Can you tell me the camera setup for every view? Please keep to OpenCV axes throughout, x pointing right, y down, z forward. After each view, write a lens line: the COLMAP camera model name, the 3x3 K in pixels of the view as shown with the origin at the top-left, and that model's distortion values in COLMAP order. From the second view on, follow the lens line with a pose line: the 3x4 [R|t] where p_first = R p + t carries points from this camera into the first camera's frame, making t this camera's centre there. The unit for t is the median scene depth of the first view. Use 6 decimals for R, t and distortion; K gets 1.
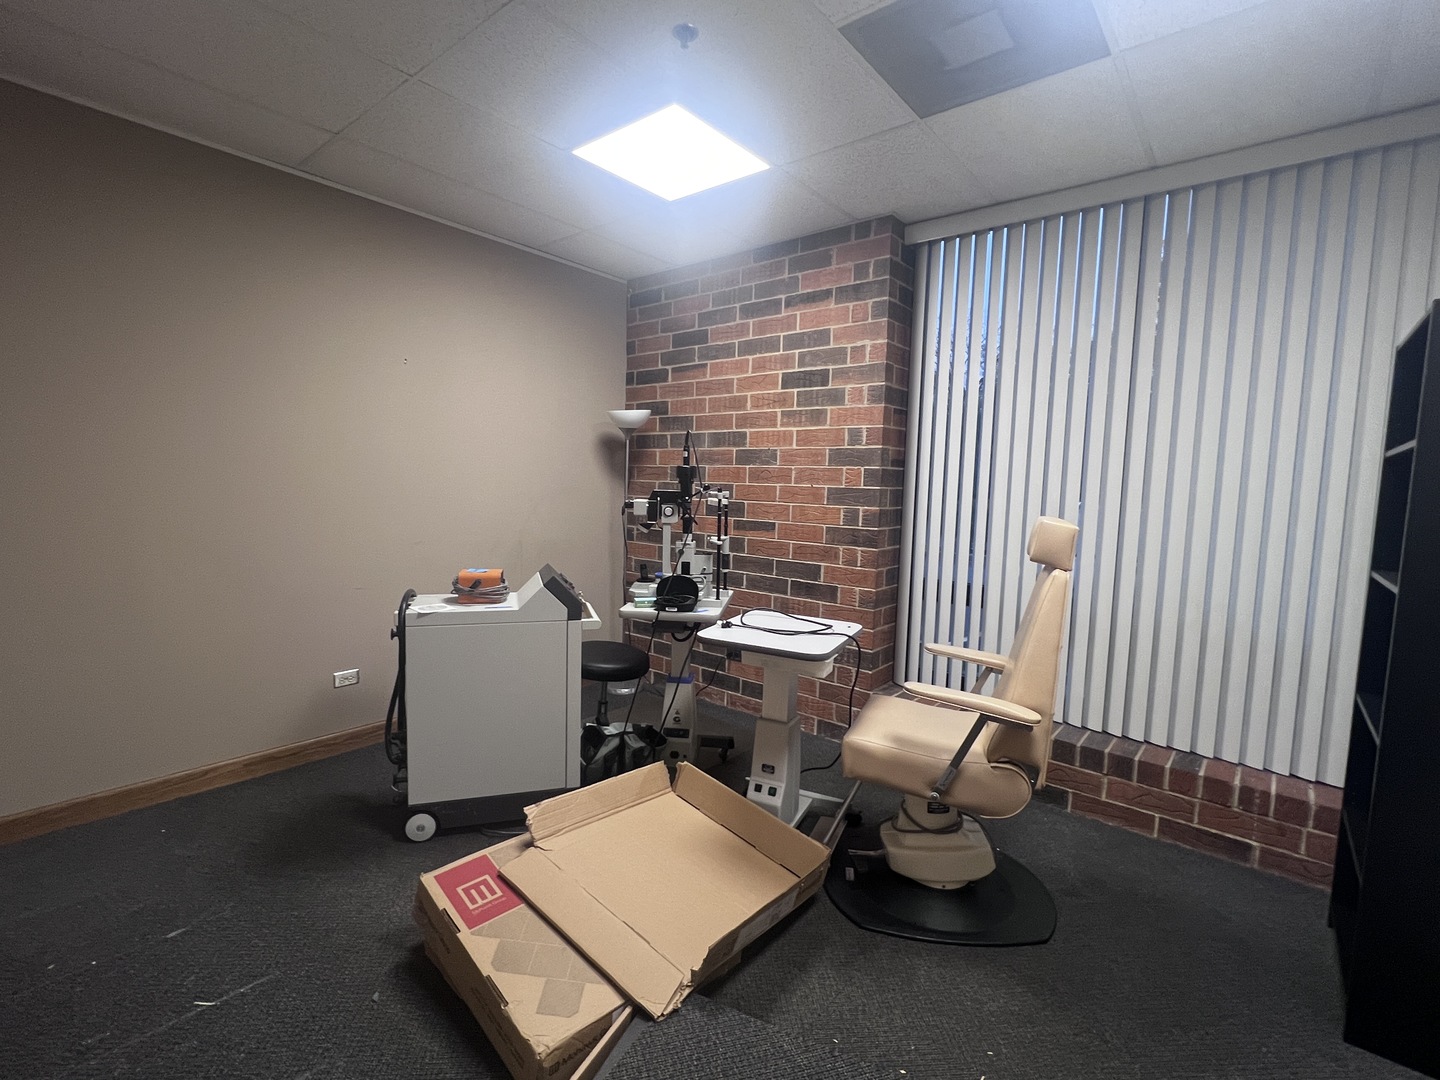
lens RADIAL K [[669.9, 0, 728.4], [0, 669.9, 543.8], [0, 0, 1]] dist [-0.001098, -0.000189]
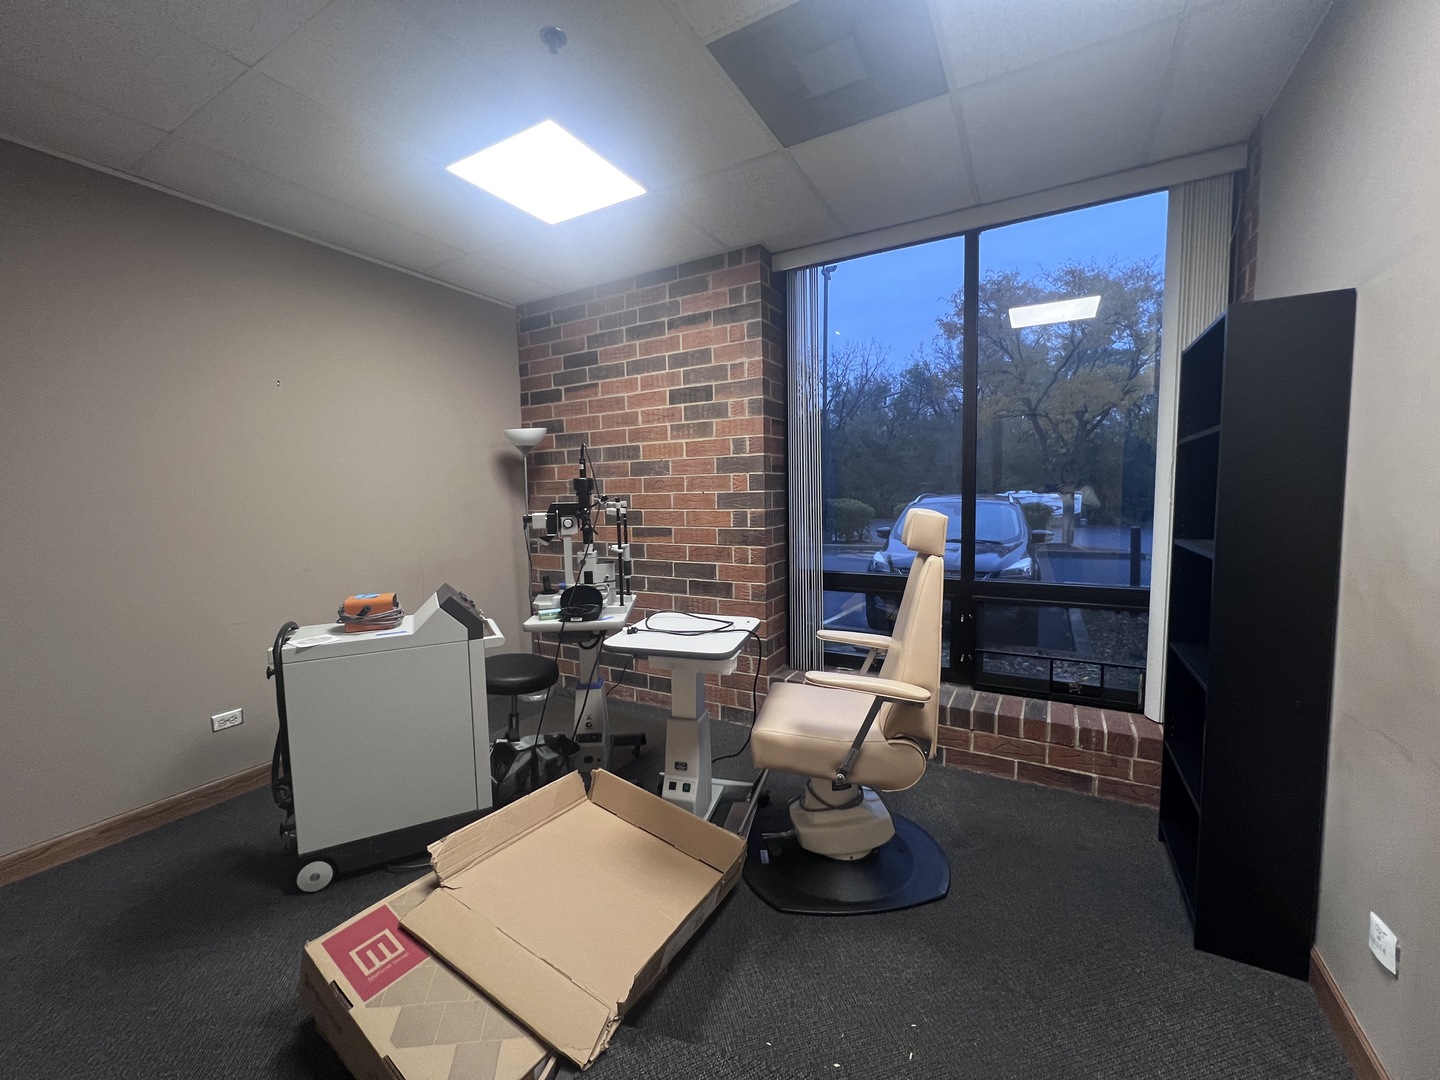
lens RADIAL K [[577.4, 0, 719.6], [0, 577.4, 537.9], [0, 0, 1]] dist [-0.001936, -0.000380]
pose [[0.985729, -0.060617, 0.157046, -0.000827], [0.062632, 0.998005, -0.007905, -0.005323], [-0.156254, 0.017629, 0.987560, 0.104026]]
